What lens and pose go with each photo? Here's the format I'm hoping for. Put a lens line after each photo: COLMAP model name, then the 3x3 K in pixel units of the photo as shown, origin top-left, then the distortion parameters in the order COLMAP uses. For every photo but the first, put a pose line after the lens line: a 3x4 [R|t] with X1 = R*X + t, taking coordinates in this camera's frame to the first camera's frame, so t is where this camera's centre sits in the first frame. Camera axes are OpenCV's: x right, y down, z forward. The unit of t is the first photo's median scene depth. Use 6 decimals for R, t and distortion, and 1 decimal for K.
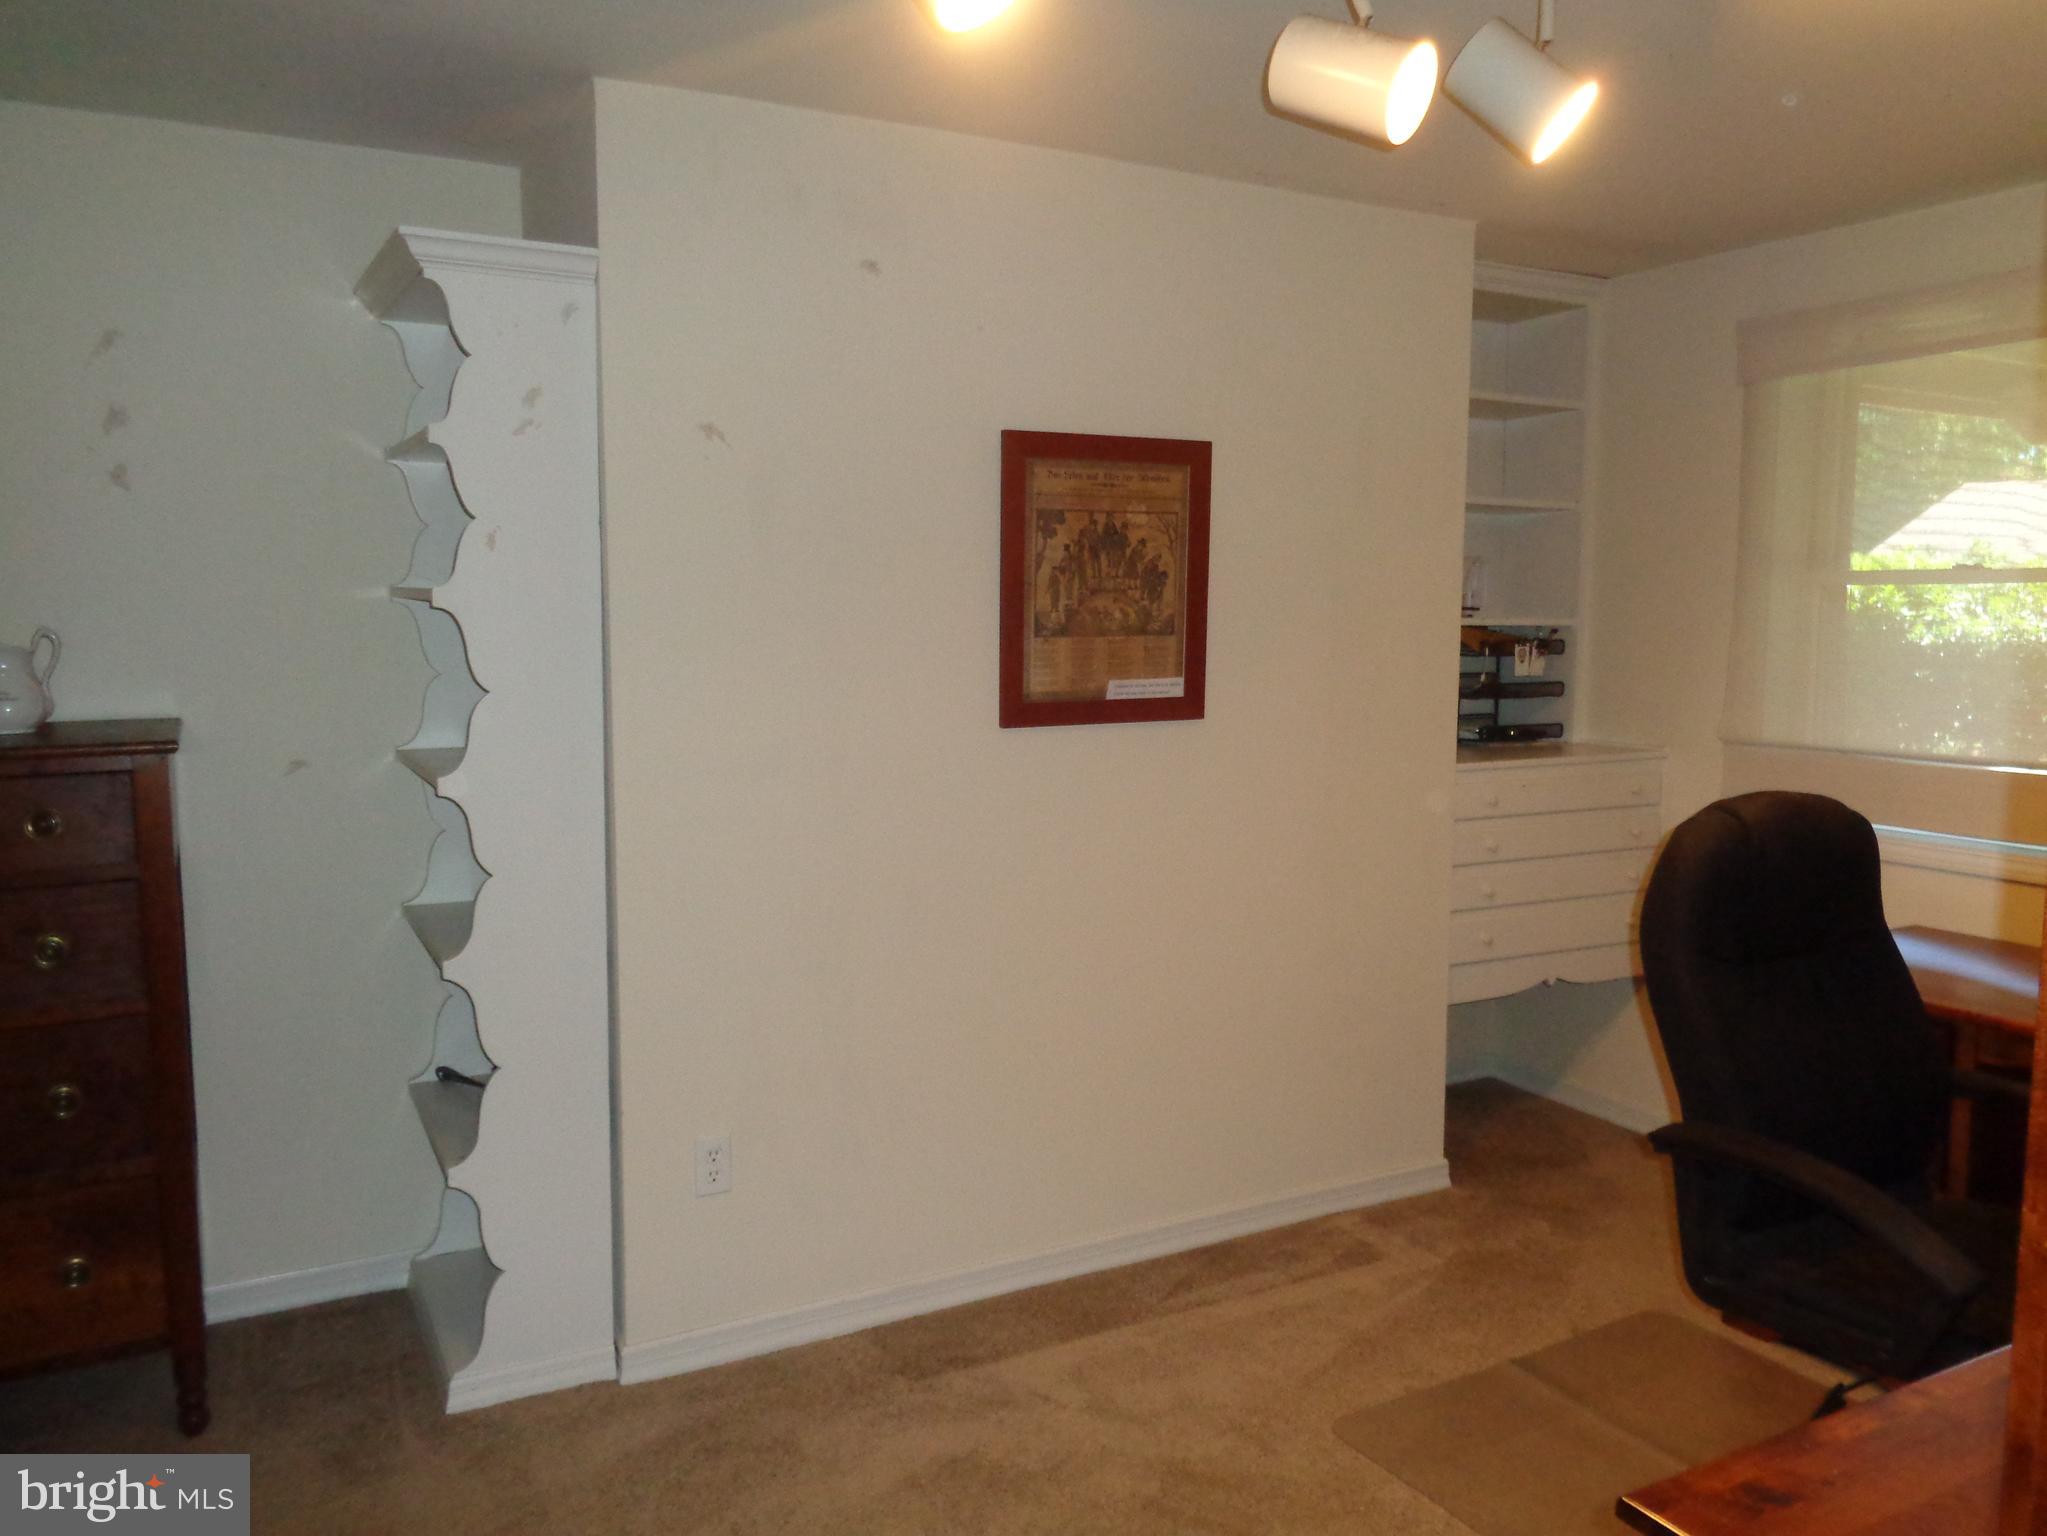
lens RADIAL K [[1543.8, 0, 1023.5], [0, 1543.8, 768.0], [0, 0, 1]] dist [-0.003268, -0.002877]
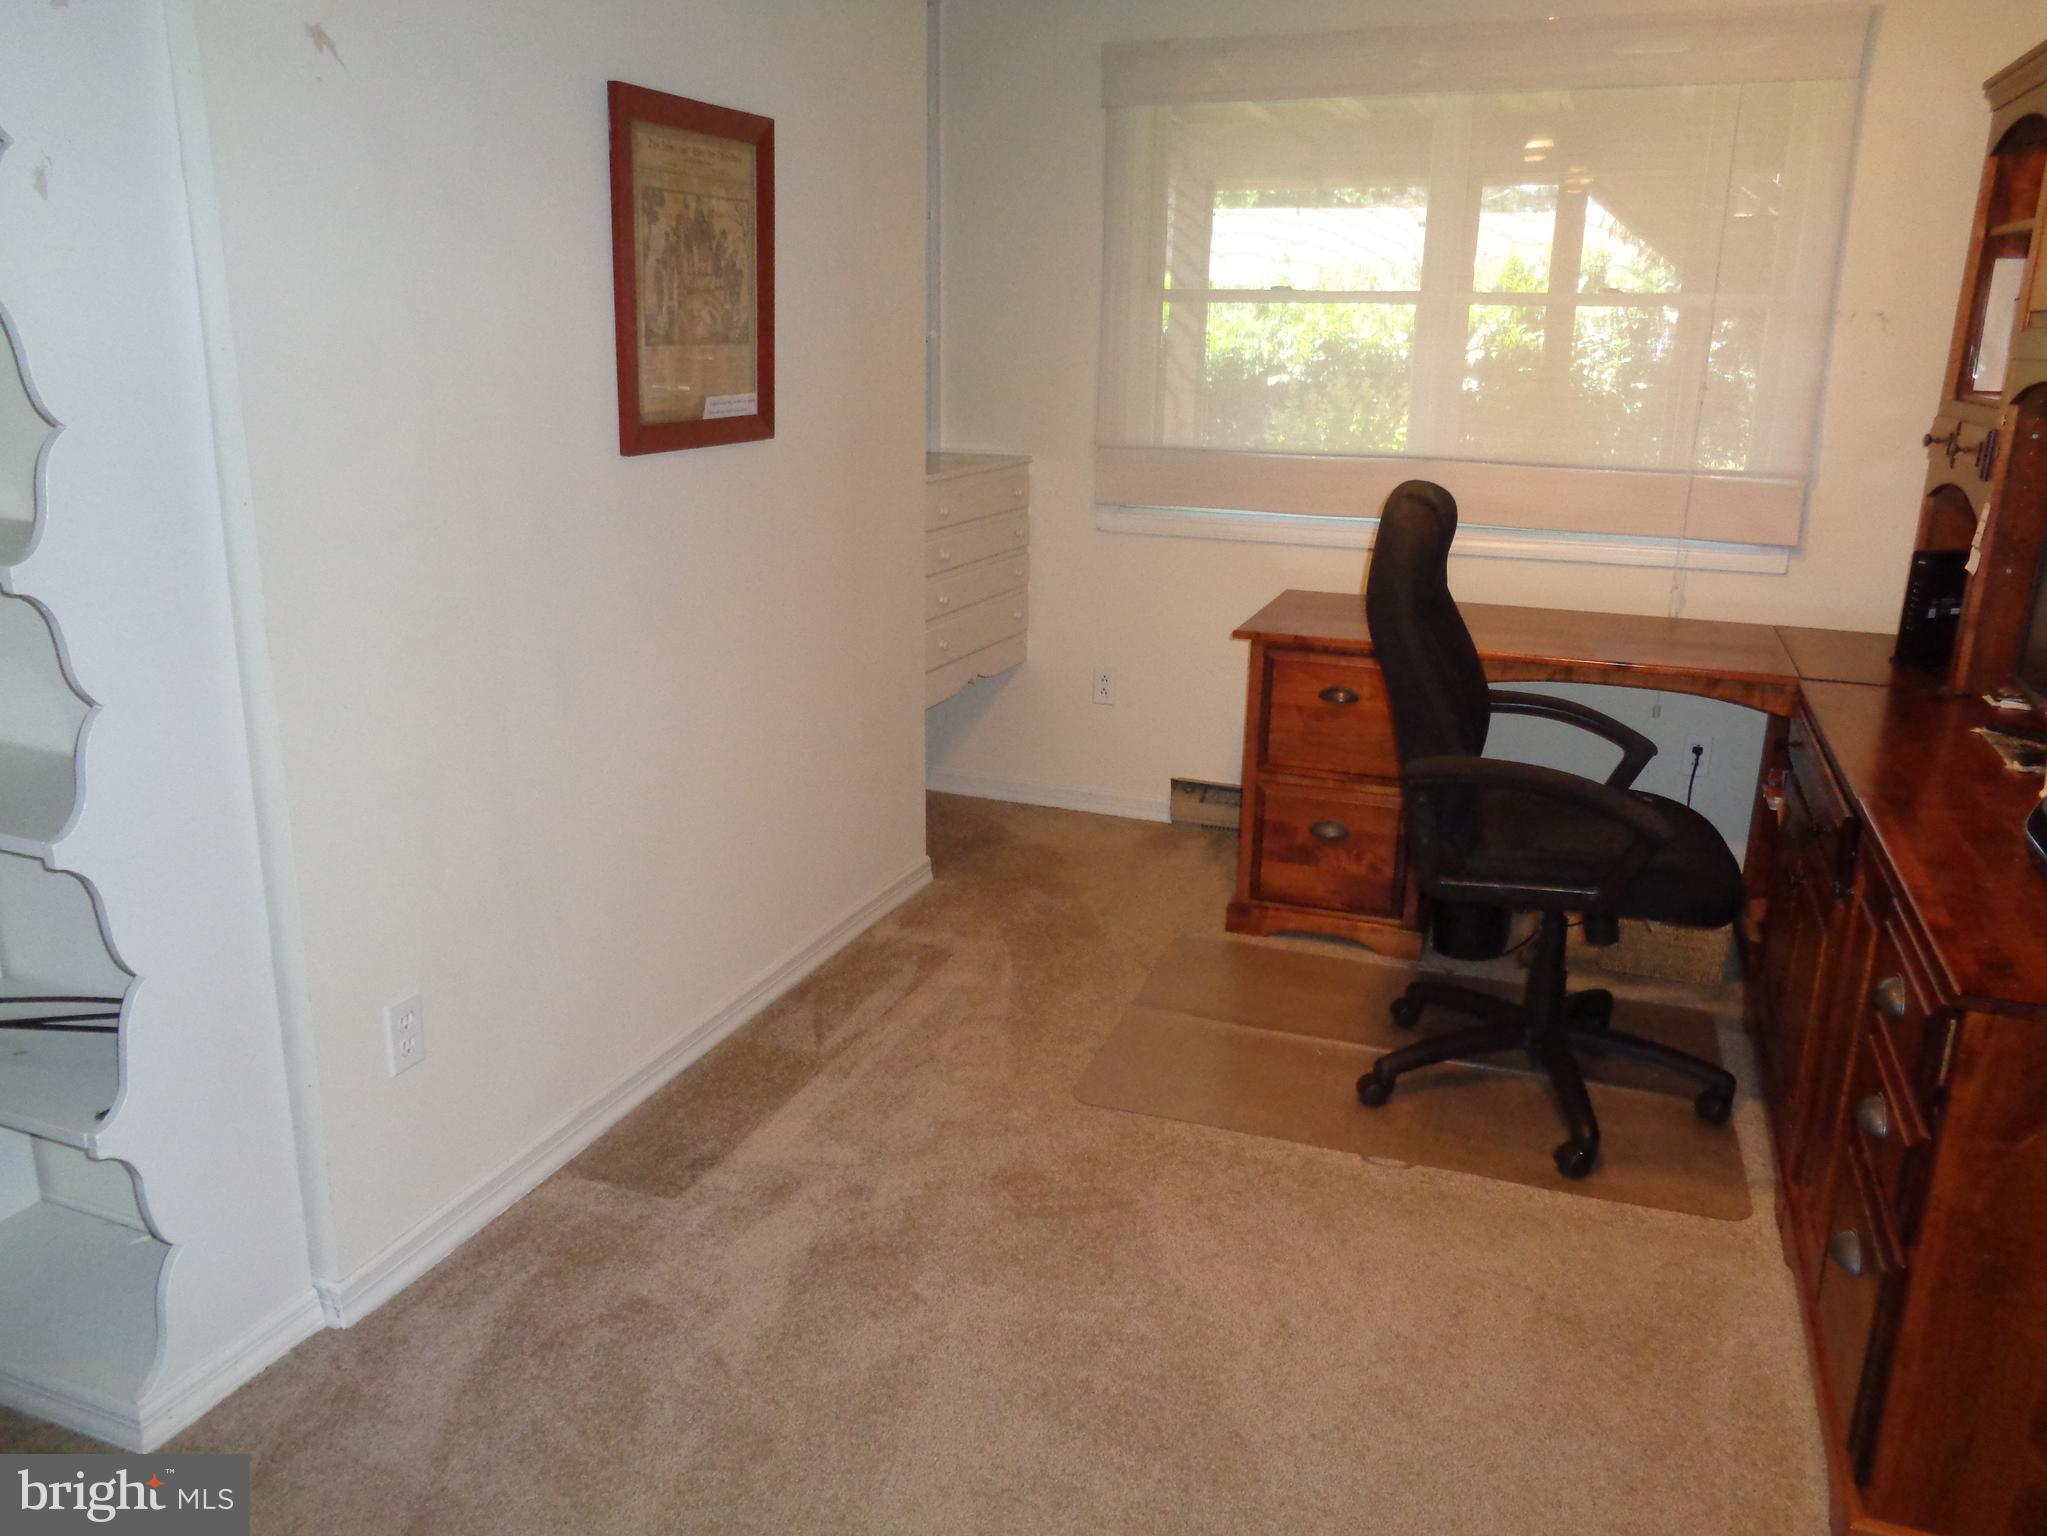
lens RADIAL K [[1526.4, 0, 1036.7], [0, 1526.4, 761.9], [0, 0, 1]] dist [0.003622, -0.000728]
pose [[0.771204, -0.166007, 0.614562, -0.372699], [0.058707, 0.979832, 0.191004, -0.007775], [-0.633875, -0.111224, 0.765396, 0.192212]]
